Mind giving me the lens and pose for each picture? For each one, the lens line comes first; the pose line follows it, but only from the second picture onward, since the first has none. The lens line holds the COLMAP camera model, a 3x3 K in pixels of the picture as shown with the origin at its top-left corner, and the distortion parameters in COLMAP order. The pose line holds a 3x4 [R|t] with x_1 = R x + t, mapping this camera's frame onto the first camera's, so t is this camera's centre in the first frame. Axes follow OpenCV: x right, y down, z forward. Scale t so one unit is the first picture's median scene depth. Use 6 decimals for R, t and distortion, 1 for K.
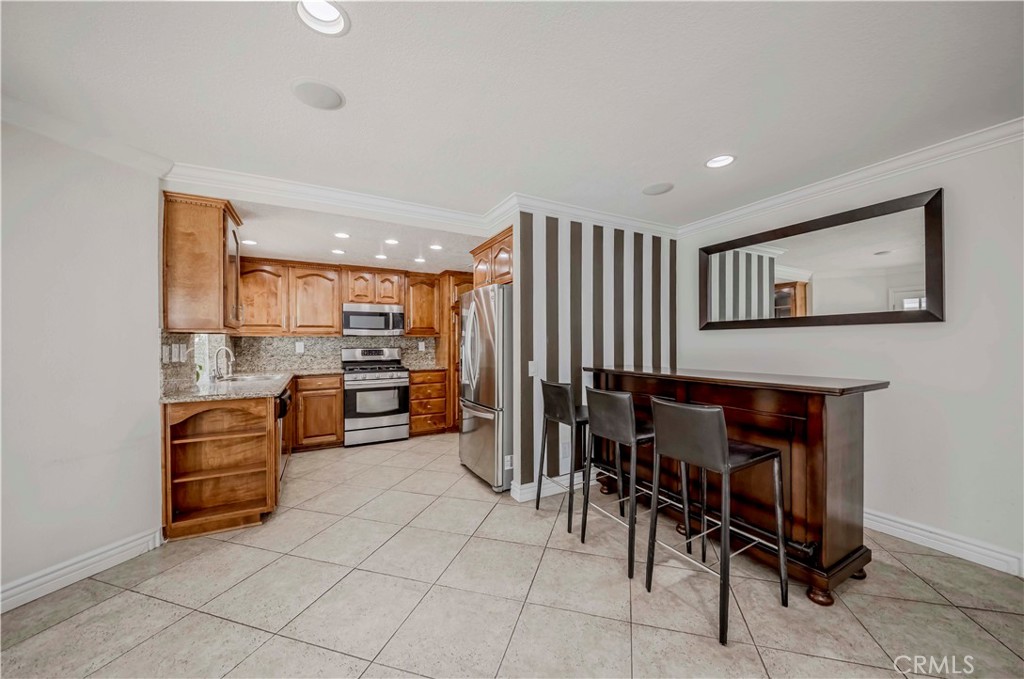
lens RADIAL K [[361.0, 0, 511.2], [0, 361.0, 341.5], [0, 0, 1]] dist [-0.008438, -0.000605]
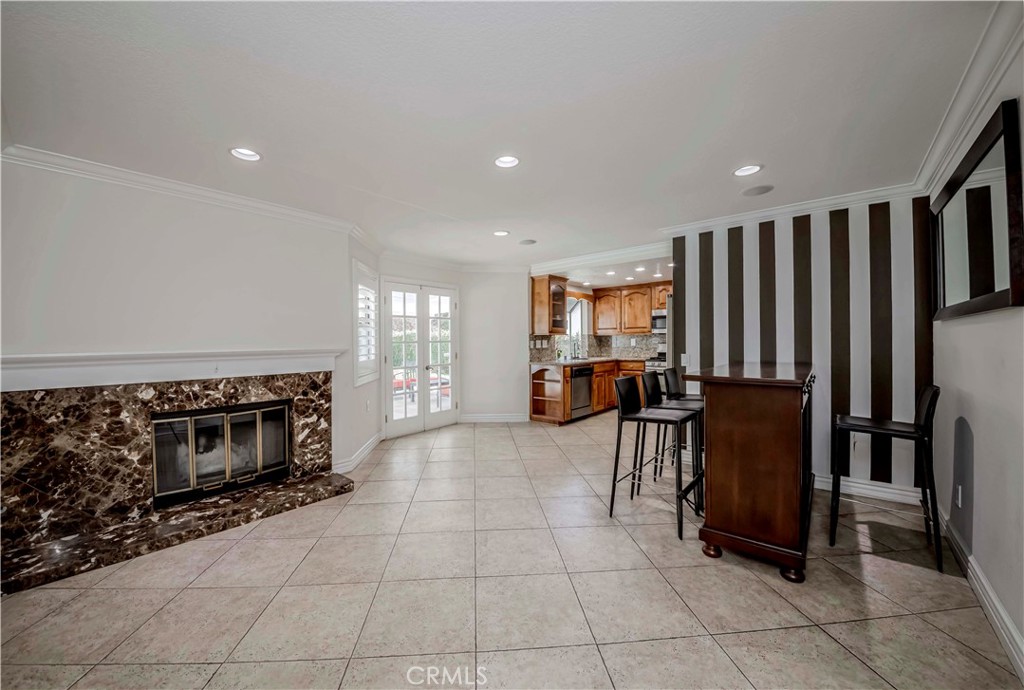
lens RADIAL K [[400.7, 0, 513.2], [0, 400.7, 341.4], [0, 0, 1]] dist [-0.003573, -0.000021]
pose [[0.375235, 0.003623, -0.926923, 0.842386], [0.008120, 0.999941, 0.007195, -0.002800], [0.926894, -0.010226, 0.375184, -0.075021]]
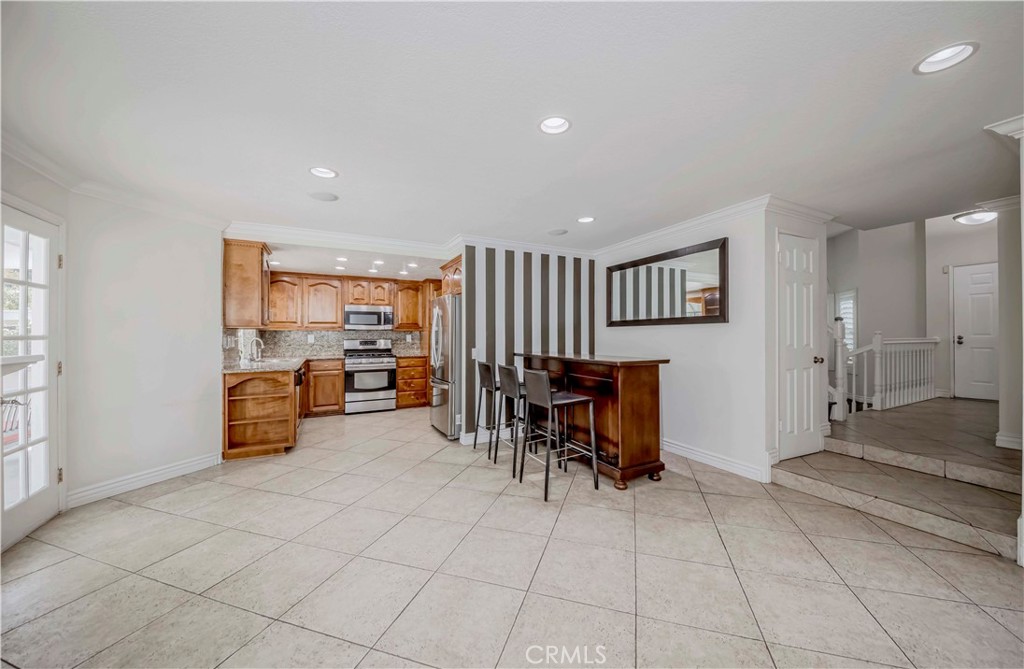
lens RADIAL K [[354.1, 0, 527.6], [0, 354.1, 332.3], [0, 0, 1]] dist [-0.002355, -0.000098]
pose [[0.999744, 0.002904, 0.022450, 0.183718], [-0.002762, 0.999976, -0.006339, -0.001001], [-0.022468, 0.006276, 0.999728, -0.325214]]
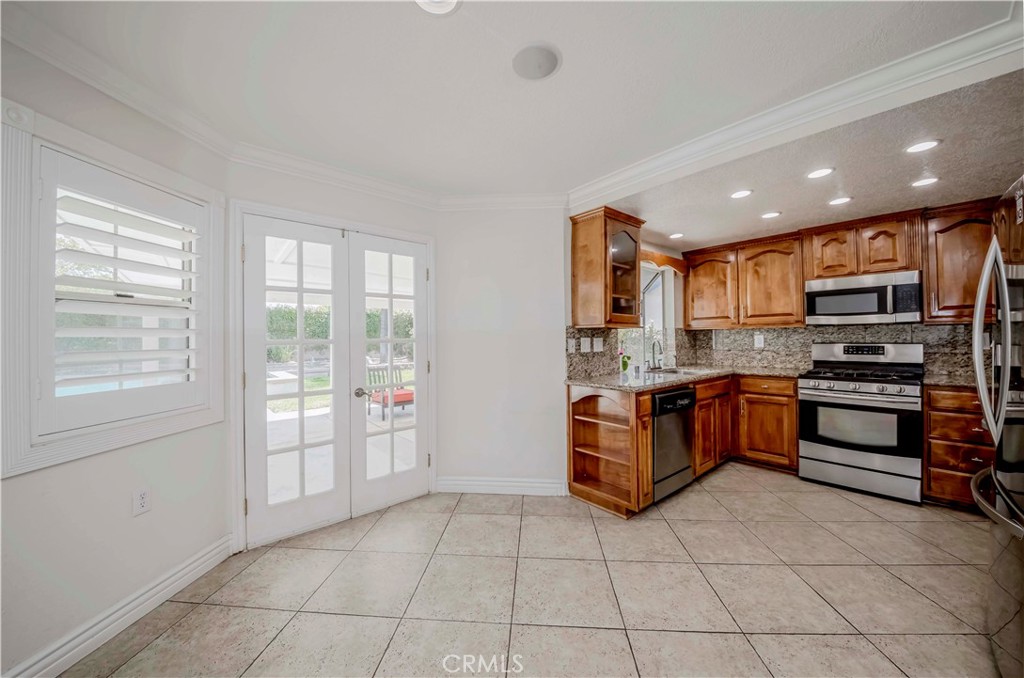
lens RADIAL K [[376.1, 0, 515.6], [0, 376.1, 333.7], [0, 0, 1]] dist [-0.021655, -0.002236]
pose [[0.215800, -0.008910, -0.976397, 0.155990], [0.009189, 0.999933, -0.007093, -0.000156], [0.976394, -0.007441, 0.215868, 0.293986]]
